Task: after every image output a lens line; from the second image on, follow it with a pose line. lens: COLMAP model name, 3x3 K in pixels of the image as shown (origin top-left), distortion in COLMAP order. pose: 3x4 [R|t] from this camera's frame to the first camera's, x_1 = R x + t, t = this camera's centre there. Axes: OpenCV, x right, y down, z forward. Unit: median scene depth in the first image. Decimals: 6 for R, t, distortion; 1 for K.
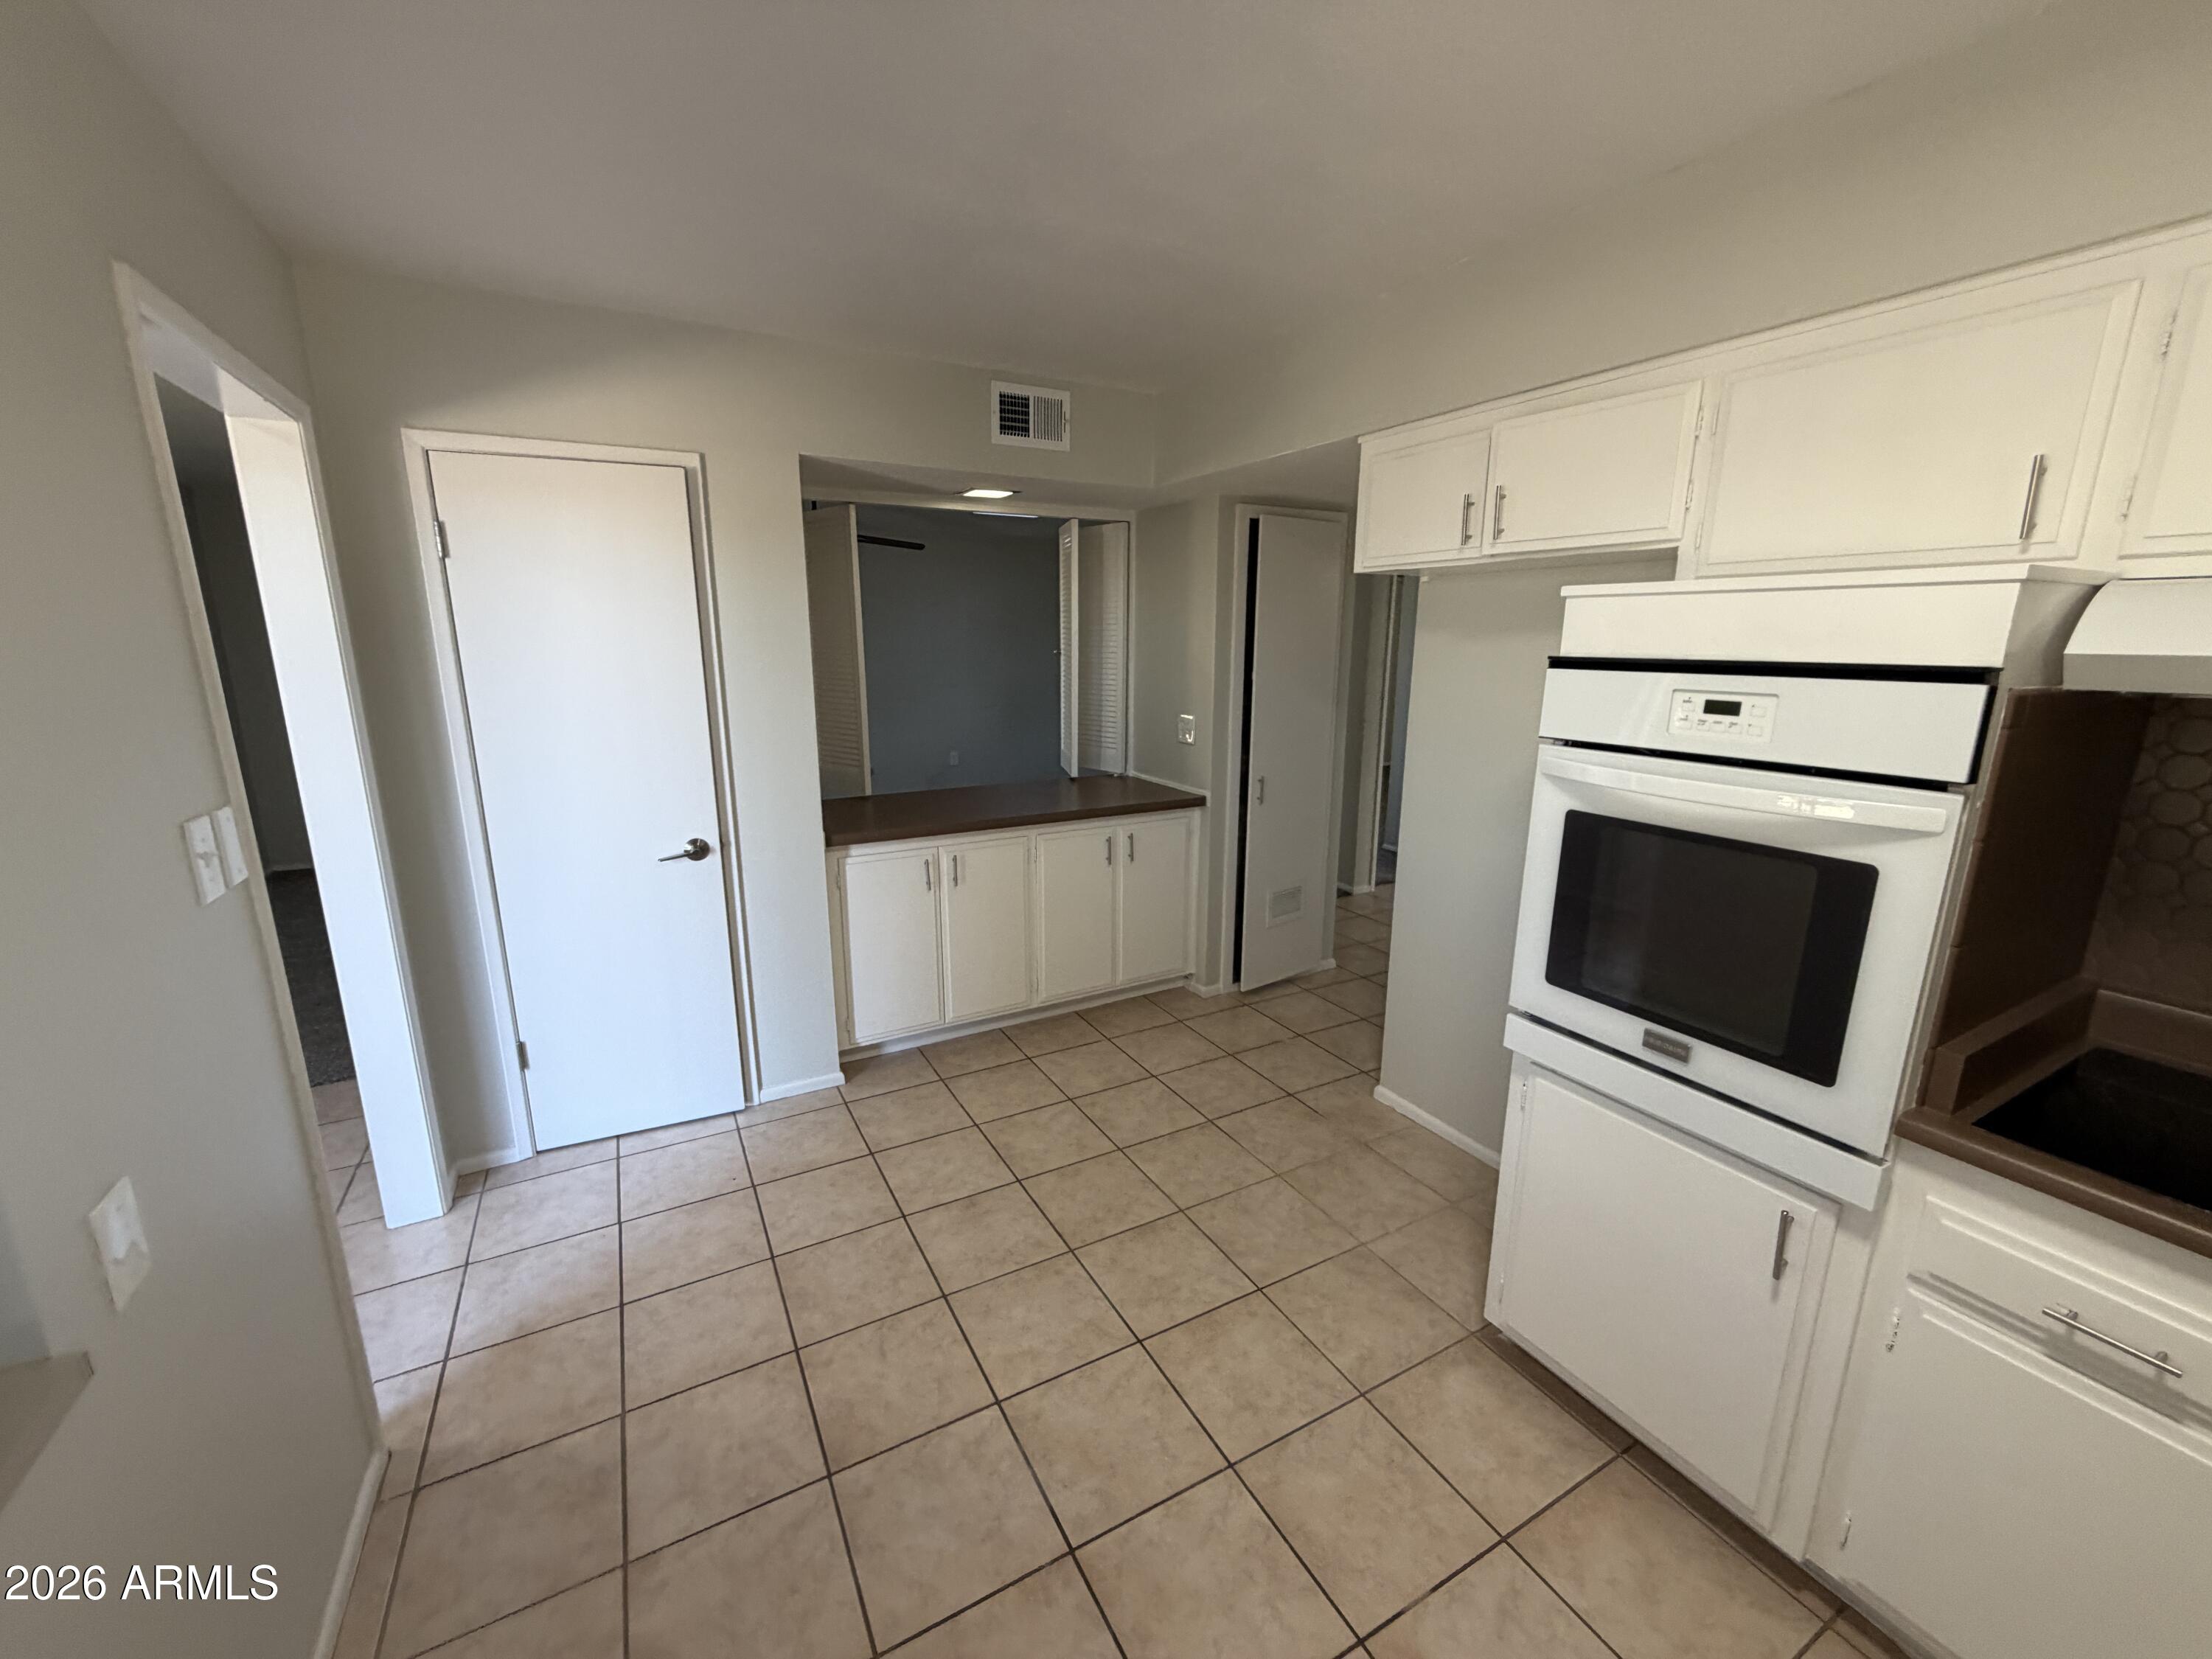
lens RADIAL K [[878.7, 0, 1096.9], [0, 878.7, 830.7], [0, 0, 1]] dist [-0.002429, 0.000323]
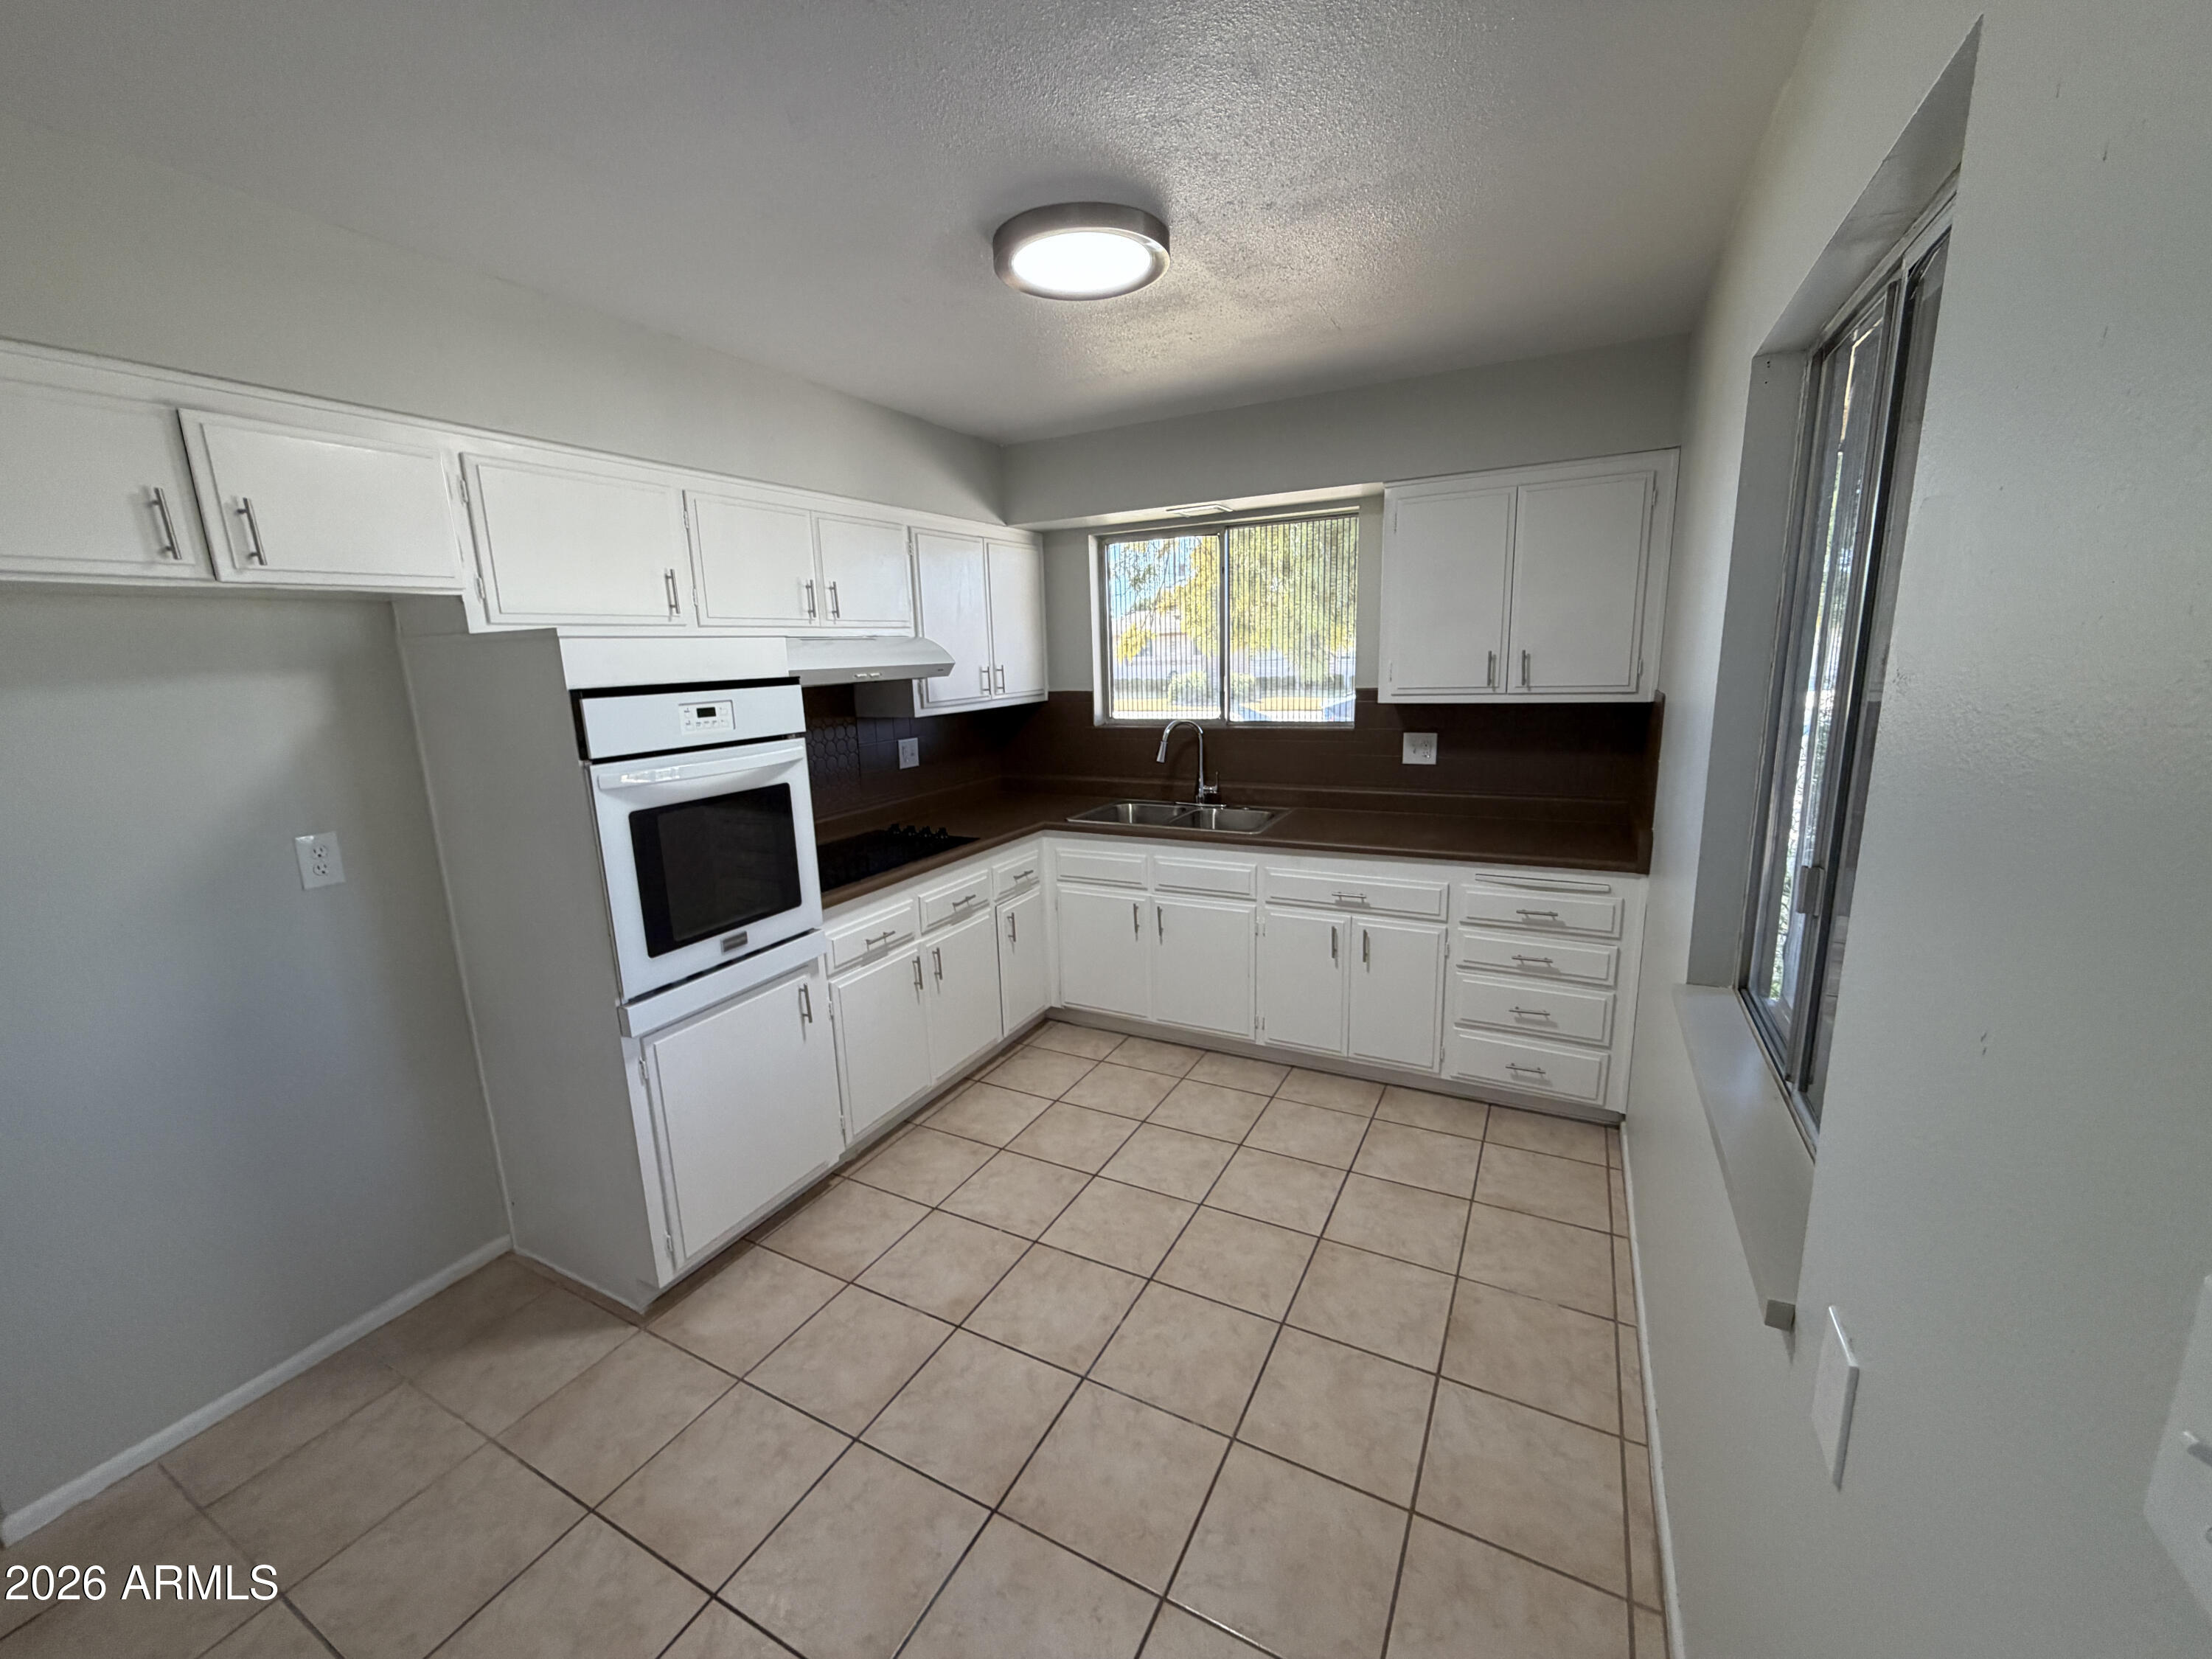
lens RADIAL K [[878.7, 0, 1098.2], [0, 878.7, 829.4], [0, 0, 1]] dist [-0.002429, 0.000323]
pose [[-0.553701, -0.149654, 0.819158, -0.748828], [0.212676, 0.925679, 0.312870, -0.224749], [-0.805099, 0.347451, -0.480721, 0.990395]]
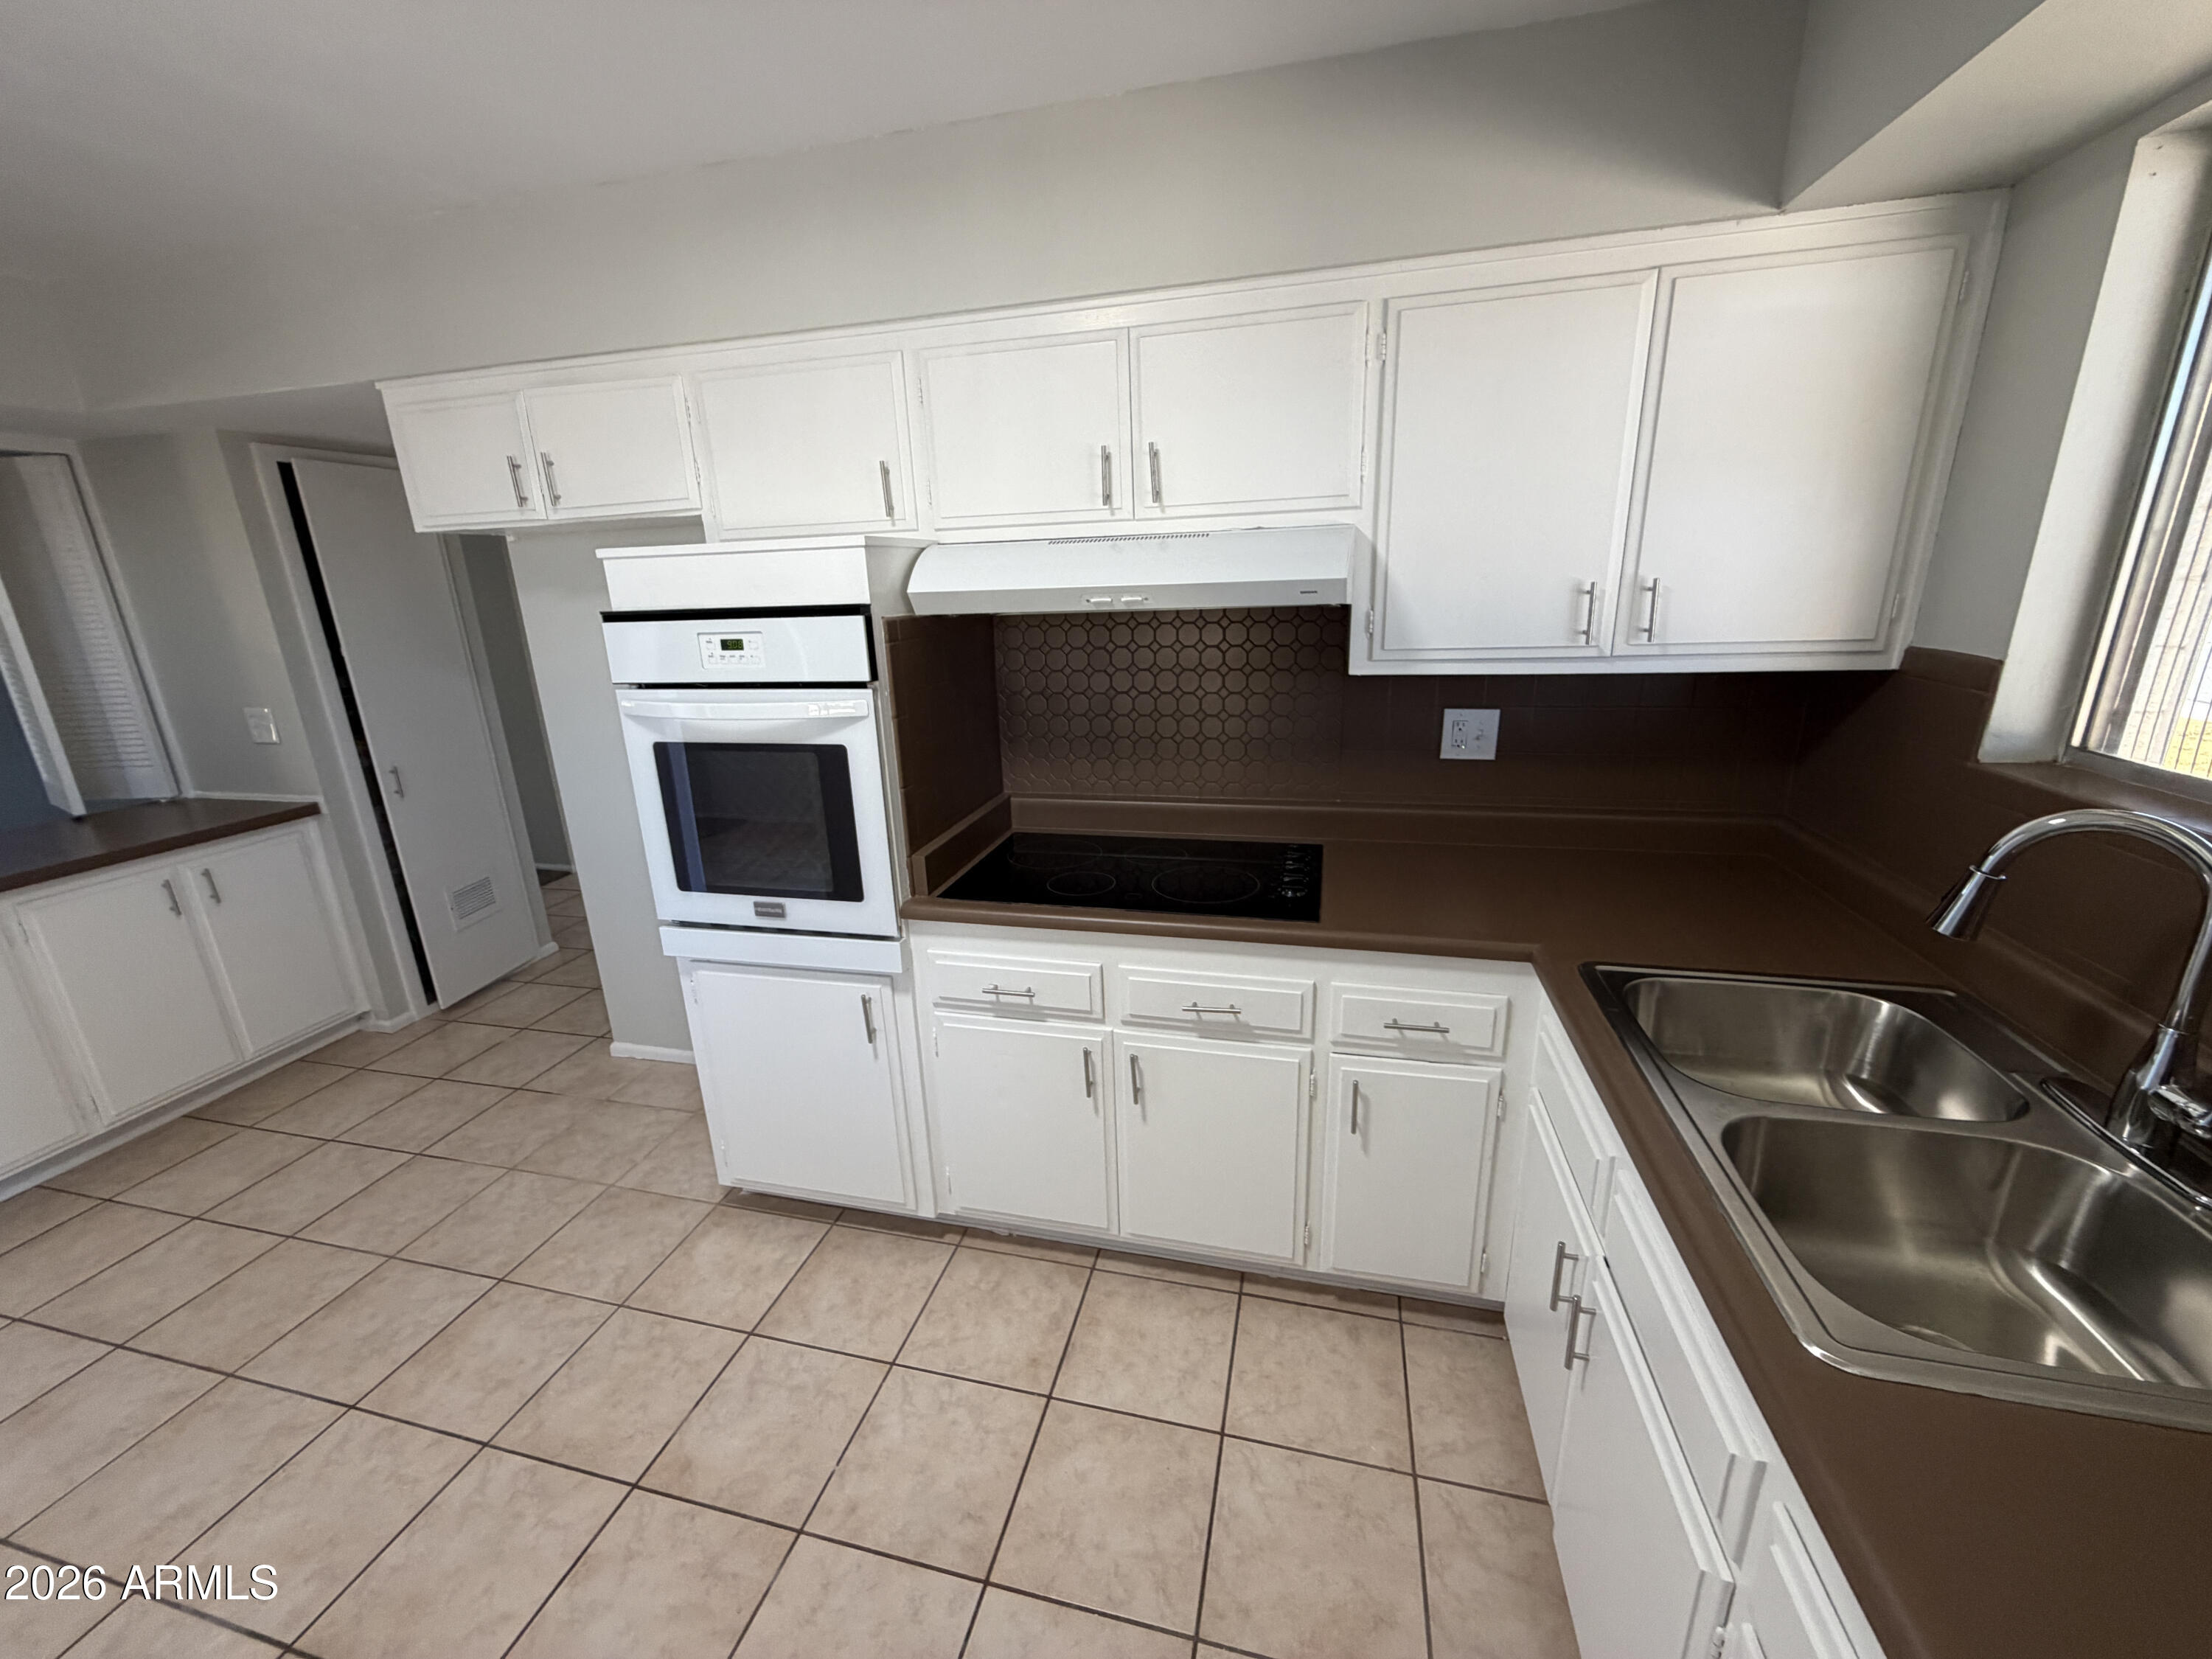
lens RADIAL K [[878.7, 0, 1107.7], [0, 878.7, 831.0], [0, 0, 1]] dist [-0.002429, 0.000323]
pose [[0.678016, -0.230925, 0.697831, 0.095255], [0.195904, 0.971801, 0.131245, 0.051689], [-0.708460, 0.047722, 0.704136, -0.230144]]
